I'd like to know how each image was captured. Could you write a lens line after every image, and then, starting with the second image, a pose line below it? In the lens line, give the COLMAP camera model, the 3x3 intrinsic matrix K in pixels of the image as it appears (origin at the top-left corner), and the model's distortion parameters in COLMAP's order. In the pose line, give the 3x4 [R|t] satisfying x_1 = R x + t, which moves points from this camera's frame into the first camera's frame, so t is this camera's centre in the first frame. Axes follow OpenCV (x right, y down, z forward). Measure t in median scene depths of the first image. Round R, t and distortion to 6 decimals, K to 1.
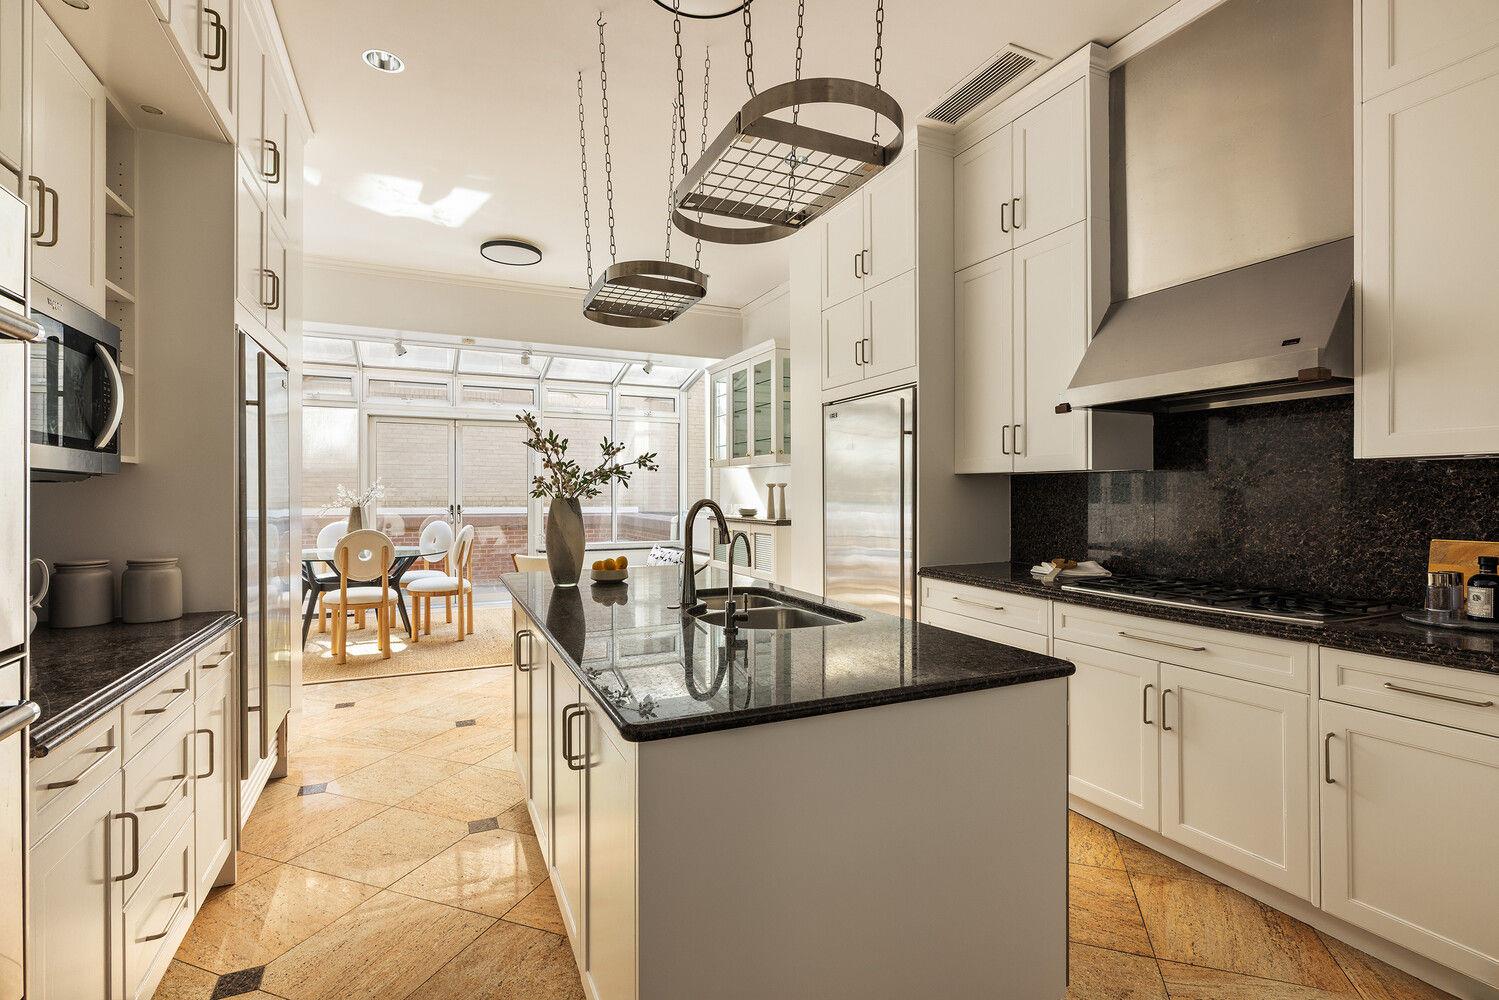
lens RADIAL K [[711.4, 0, 749.8], [0, 711.4, 495.7], [0, 0, 1]] dist [0.000177, 0.000016]
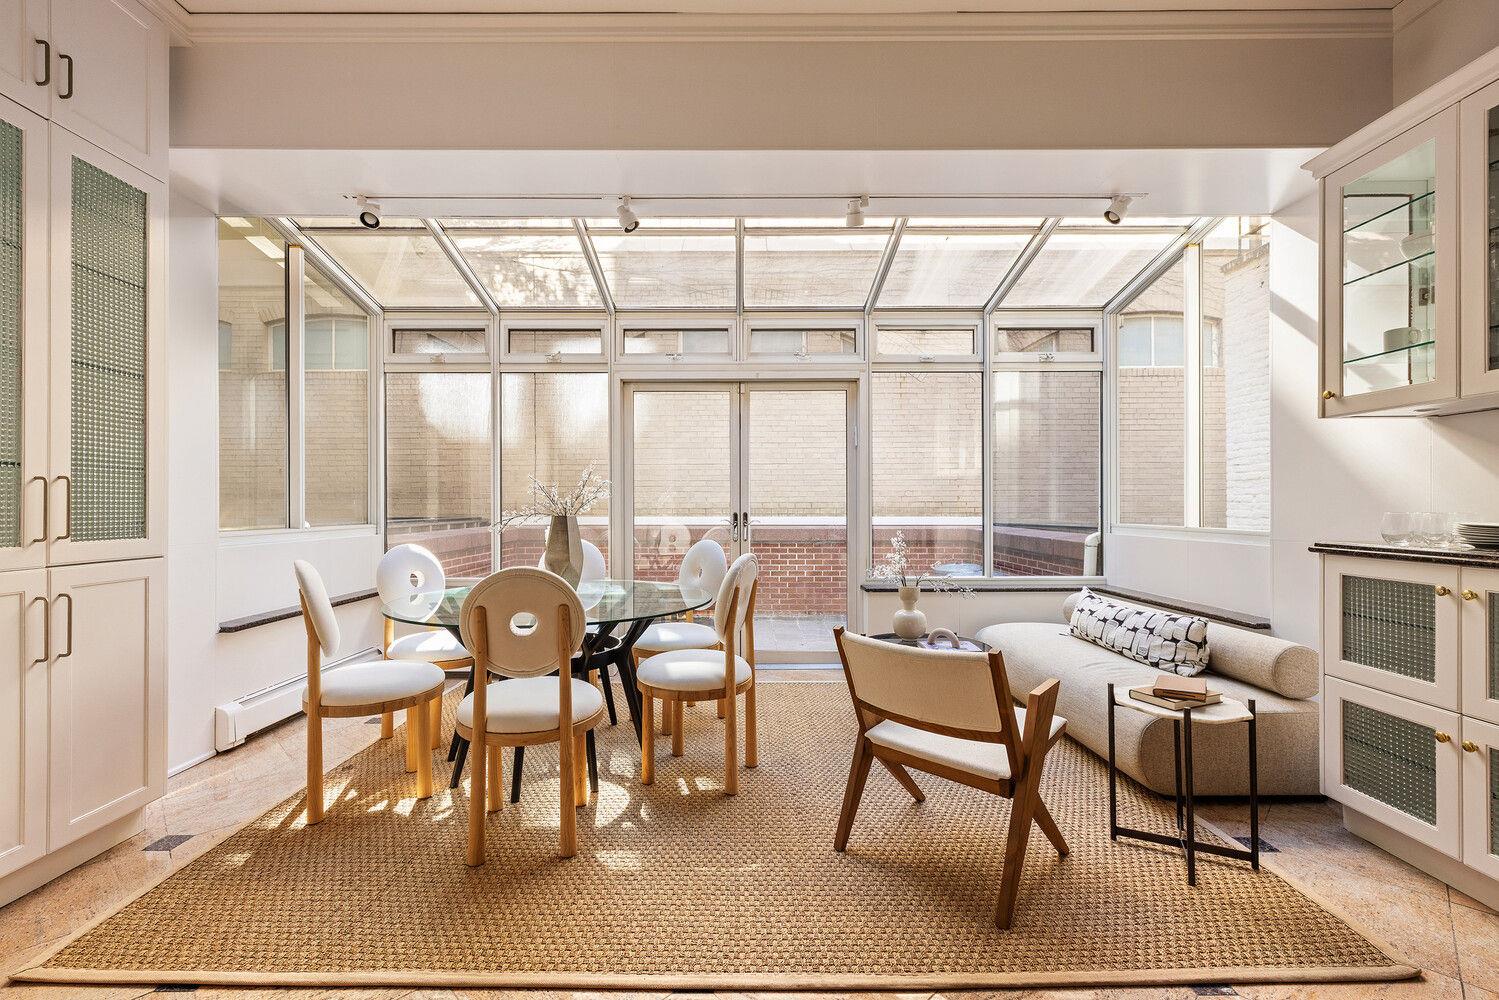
lens RADIAL K [[642.8, 0, 747.4], [0, 642.8, 503.7], [0, 0, 1]] dist [0.000277, 0.000004]
pose [[0.911949, -0.001869, -0.410299, -0.166314], [0.000734, 0.999995, -0.002925, 0.006735], [0.410303, 0.002367, 0.911946, 0.465339]]
